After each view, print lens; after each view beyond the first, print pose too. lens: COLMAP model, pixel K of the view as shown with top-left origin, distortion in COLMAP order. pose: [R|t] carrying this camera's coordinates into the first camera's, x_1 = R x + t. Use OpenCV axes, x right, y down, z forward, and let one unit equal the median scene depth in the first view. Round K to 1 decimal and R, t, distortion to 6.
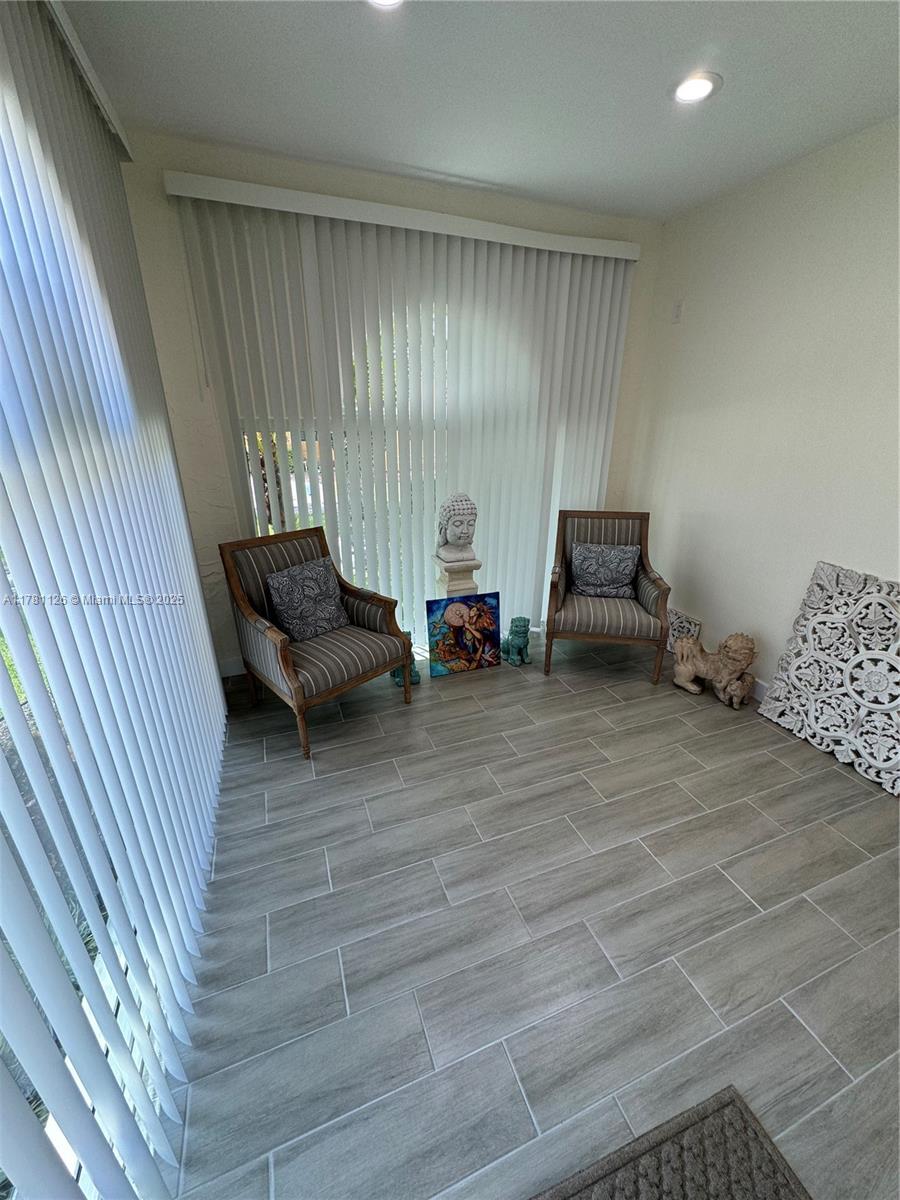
lens RADIAL K [[474.0, 0, 453.1], [0, 474.0, 603.0], [0, 0, 1]] dist [-0.003756, 0.000144]
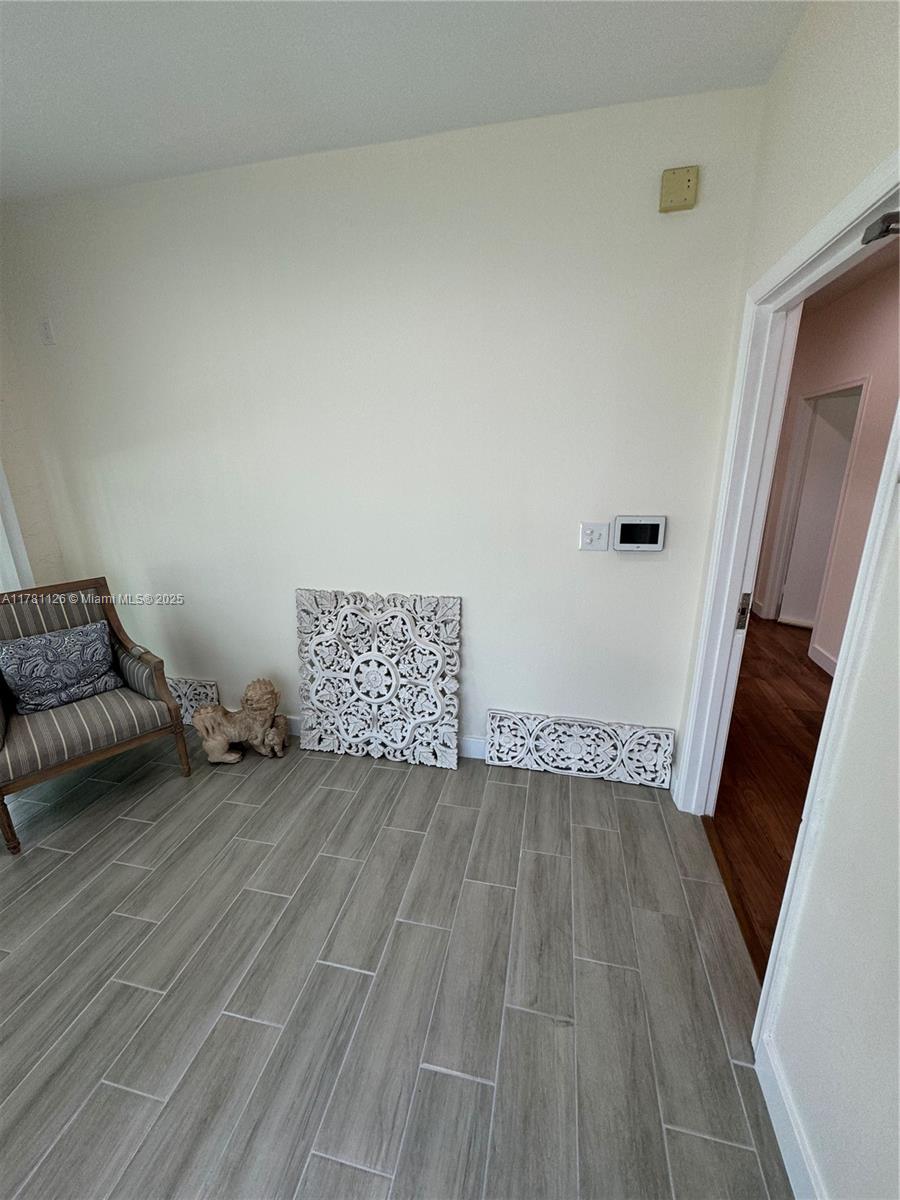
lens RADIAL K [[474.0, 0, 451.7], [0, 474.0, 598.7], [0, 0, 1]] dist [-0.003756, 0.000144]
pose [[0.552963, -0.250385, 0.794695, 0.127440], [0.326198, 0.942703, 0.070044, -0.029100], [-0.766699, 0.220496, 0.602955, 0.114290]]
